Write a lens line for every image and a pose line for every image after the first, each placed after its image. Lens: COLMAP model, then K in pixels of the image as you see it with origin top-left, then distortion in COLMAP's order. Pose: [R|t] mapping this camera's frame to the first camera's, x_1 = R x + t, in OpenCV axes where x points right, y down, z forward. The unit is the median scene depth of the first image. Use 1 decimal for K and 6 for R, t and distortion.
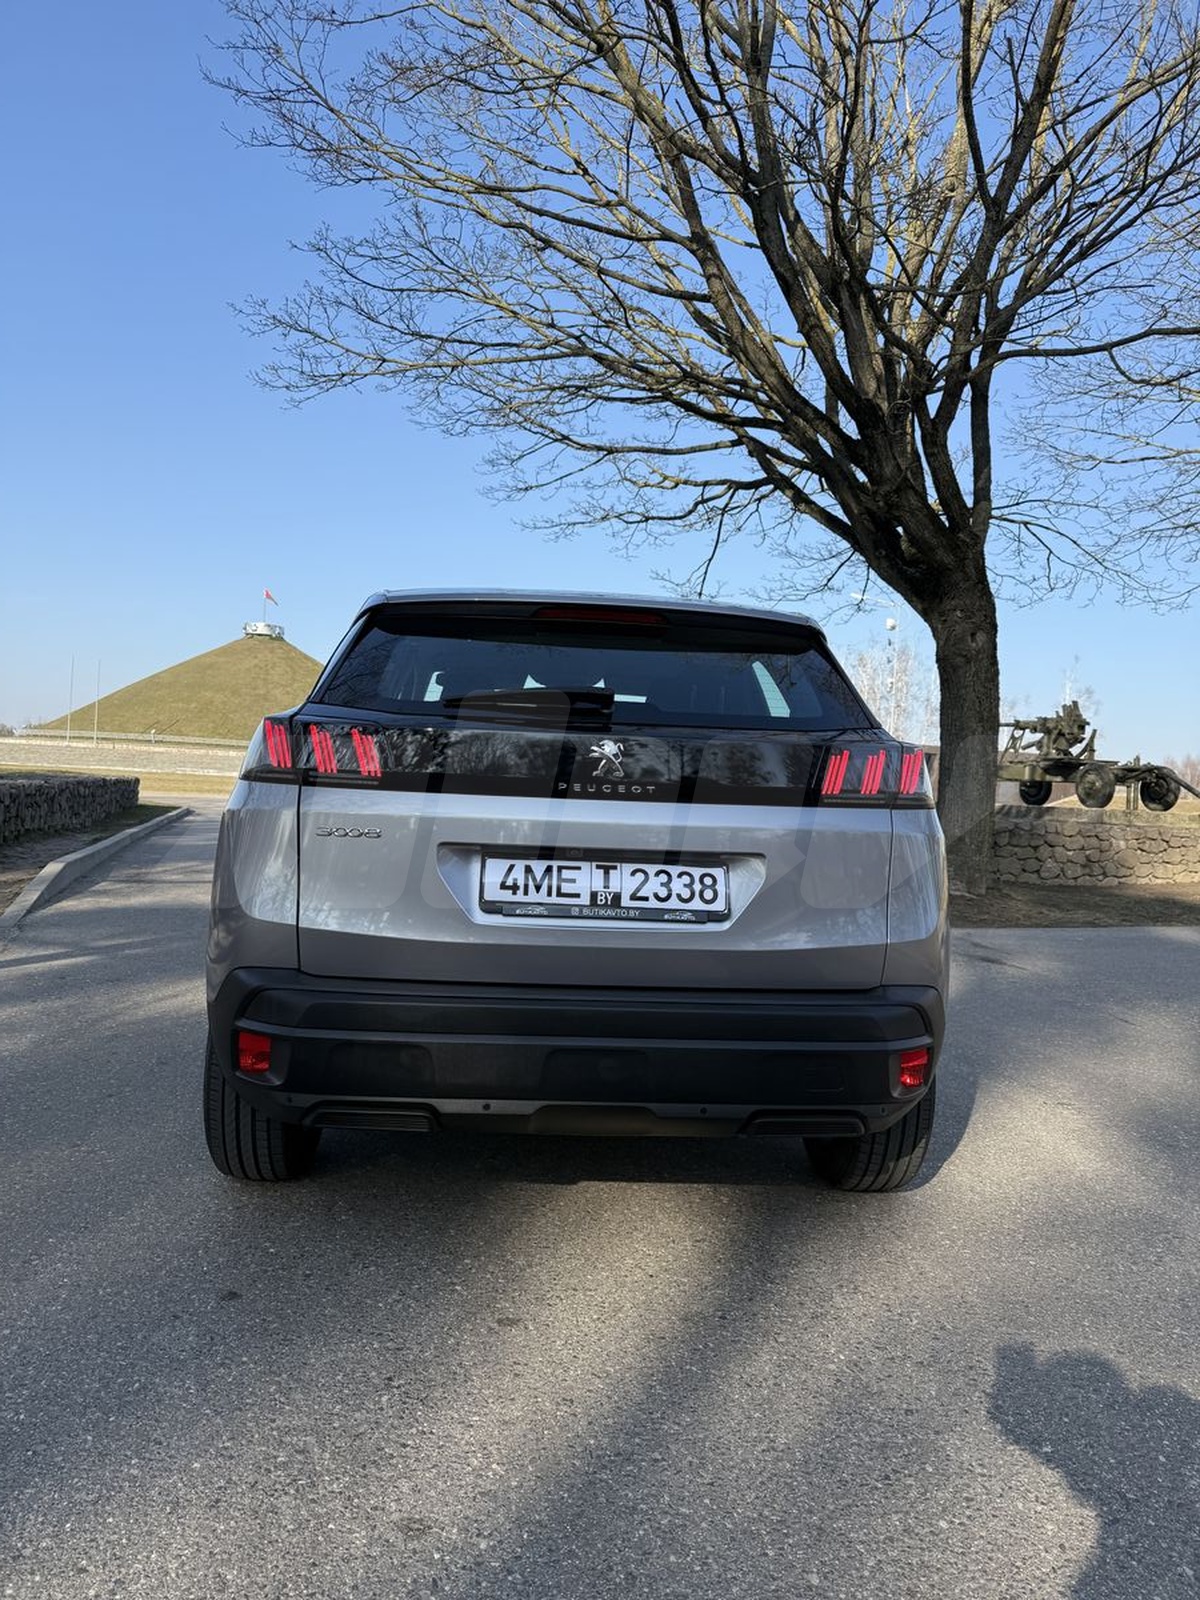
lens RADIAL K [[1166.0, 0, 600.0], [0, 1166.0, 800.0], [0, 0, 1]] dist [0.038745, -0.060591]
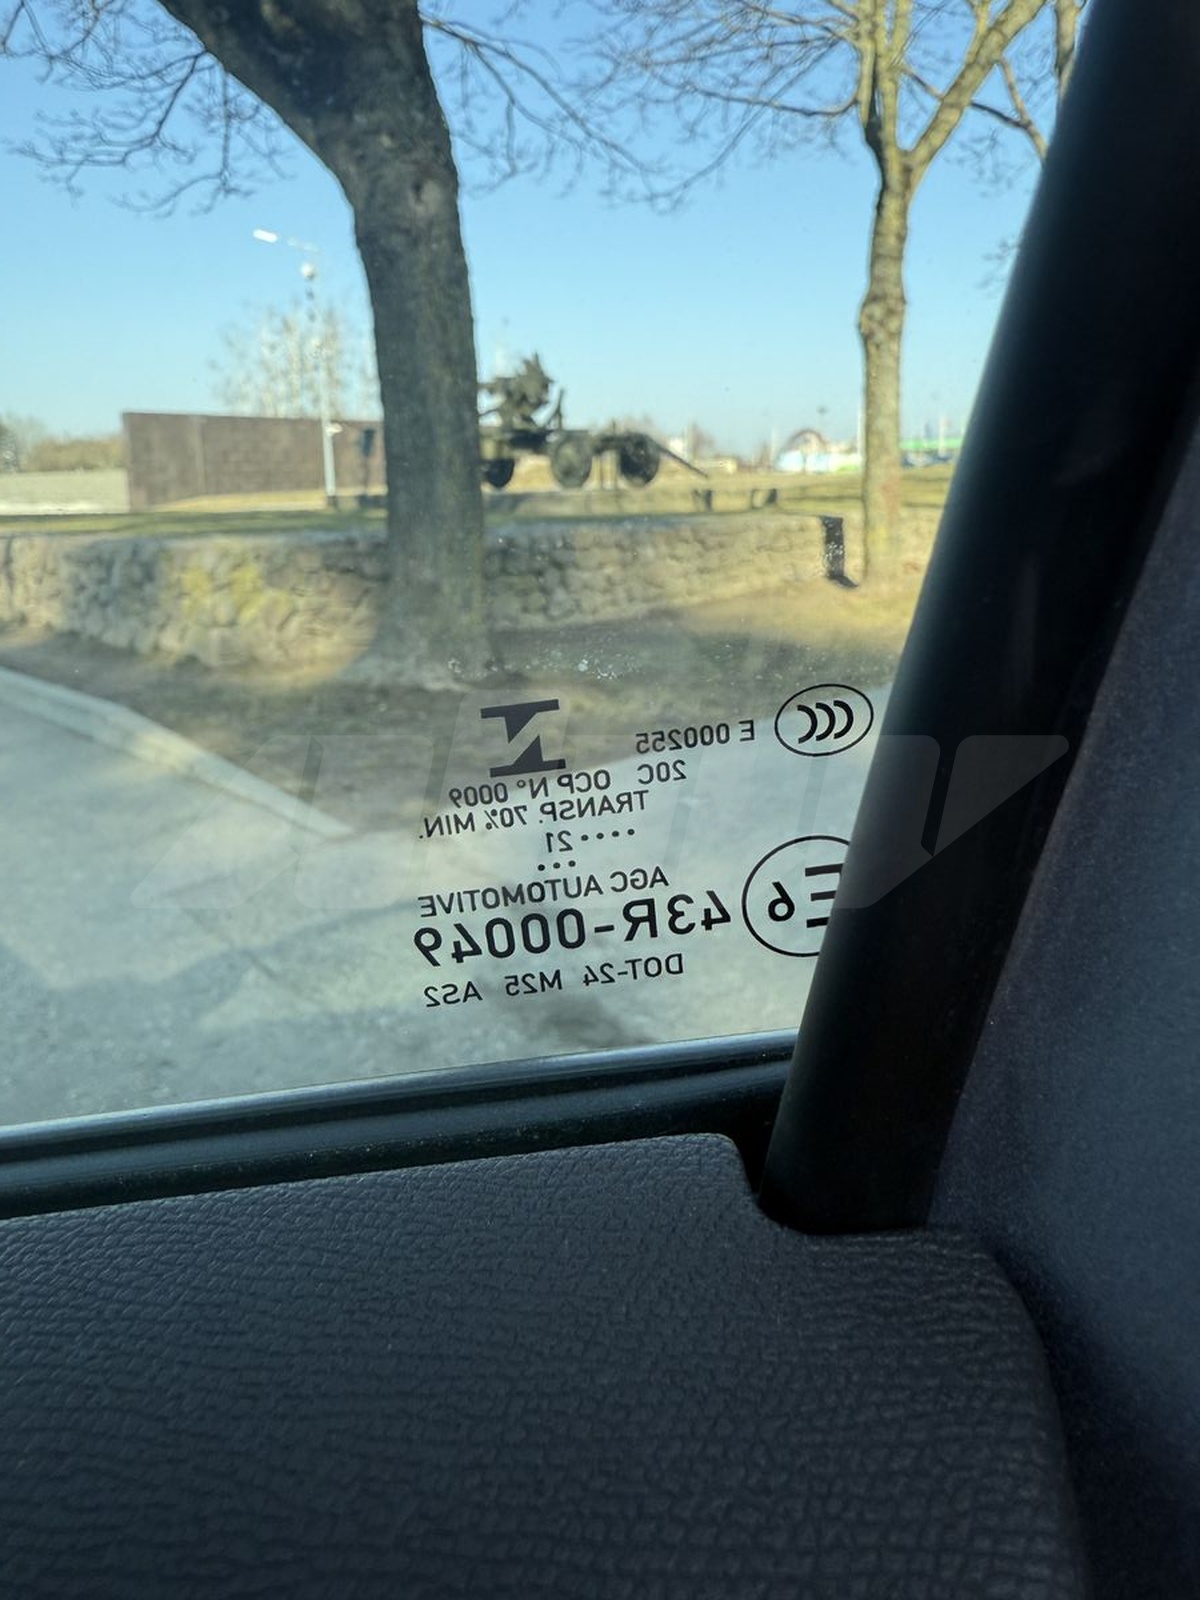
lens RADIAL K [[1114.4, 0, 590.2], [0, 1114.4, 706.2], [0, 0, 1]] dist [0.032754, -0.003115]
pose [[0.894315, -0.150345, 0.421423, 0.127675], [0.062680, 0.974666, 0.214703, -0.017738], [-0.443026, -0.165597, 0.881082, 0.436513]]
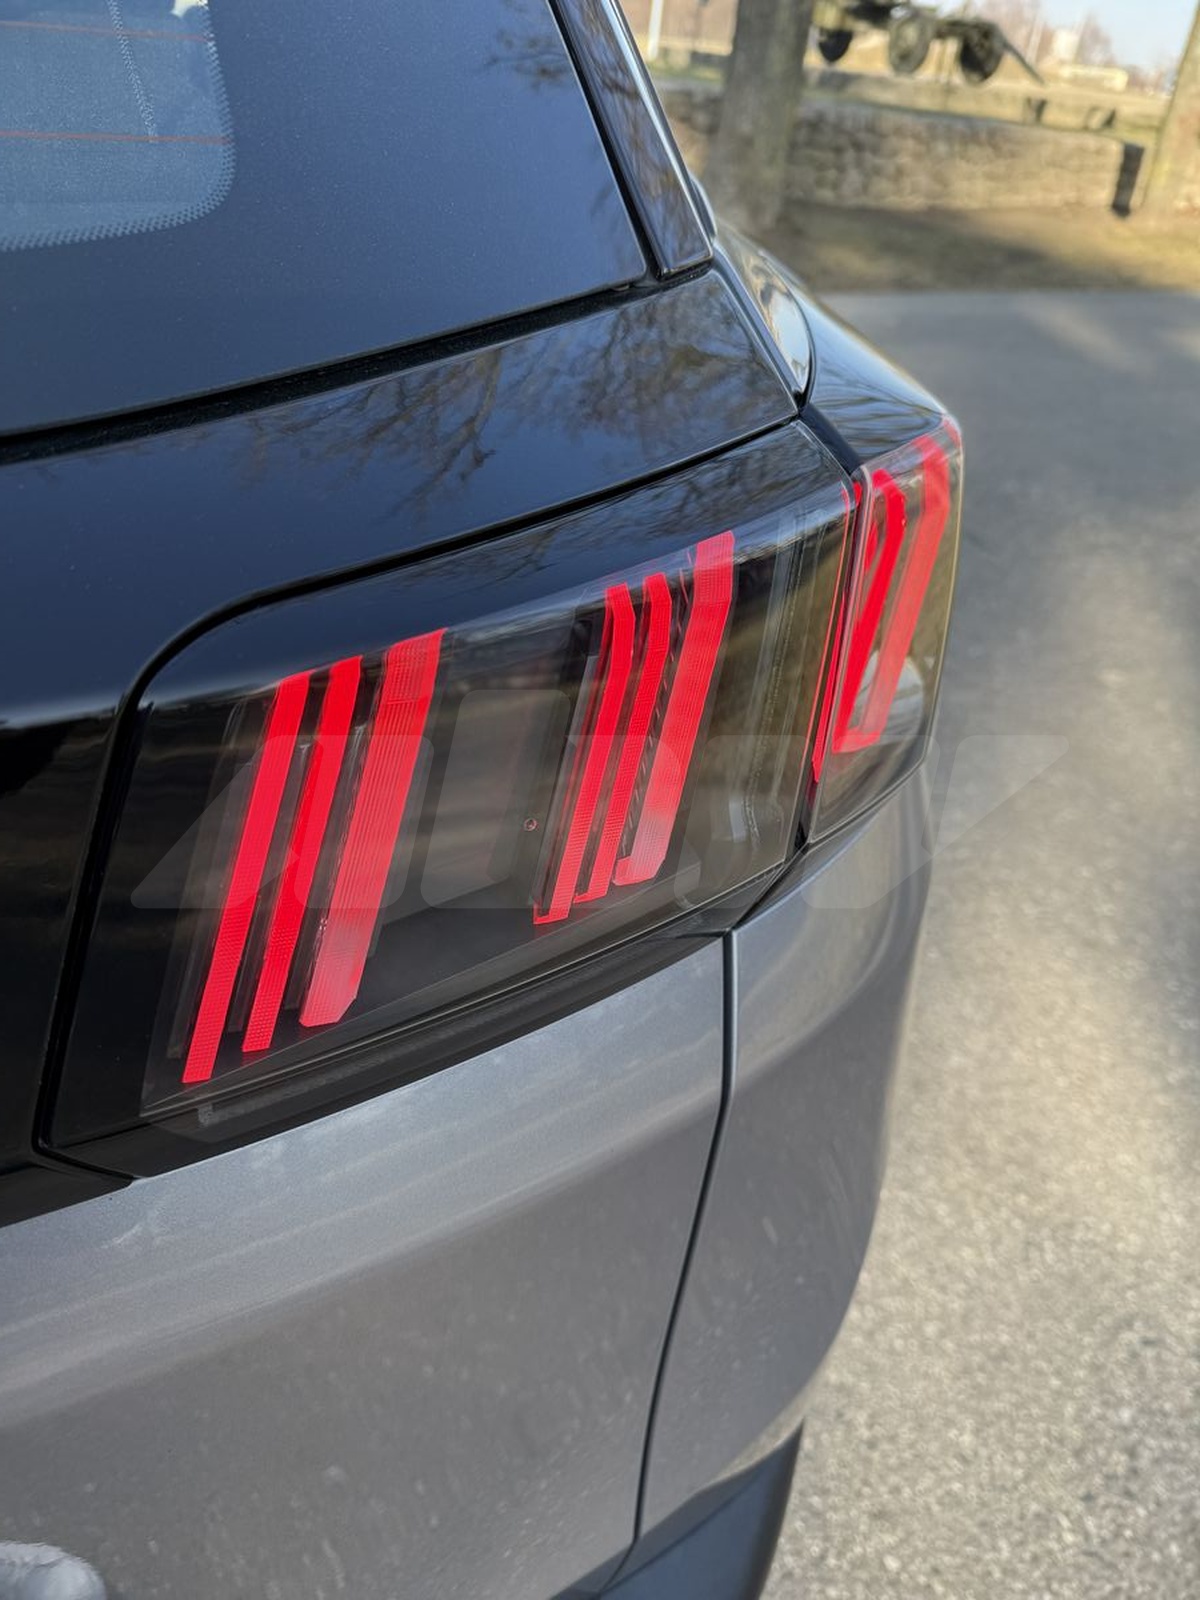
lens RADIAL K [[1166.0, 0, 600.0], [0, 1166.0, 800.0], [0, 0, 1]] dist [0.038745, -0.060591]
pose [[0.977117, -0.062061, 0.203448, 0.044343], [-0.062839, 0.829568, 0.554859, -0.021103], [-0.203209, -0.554947, 0.806685, 0.195983]]
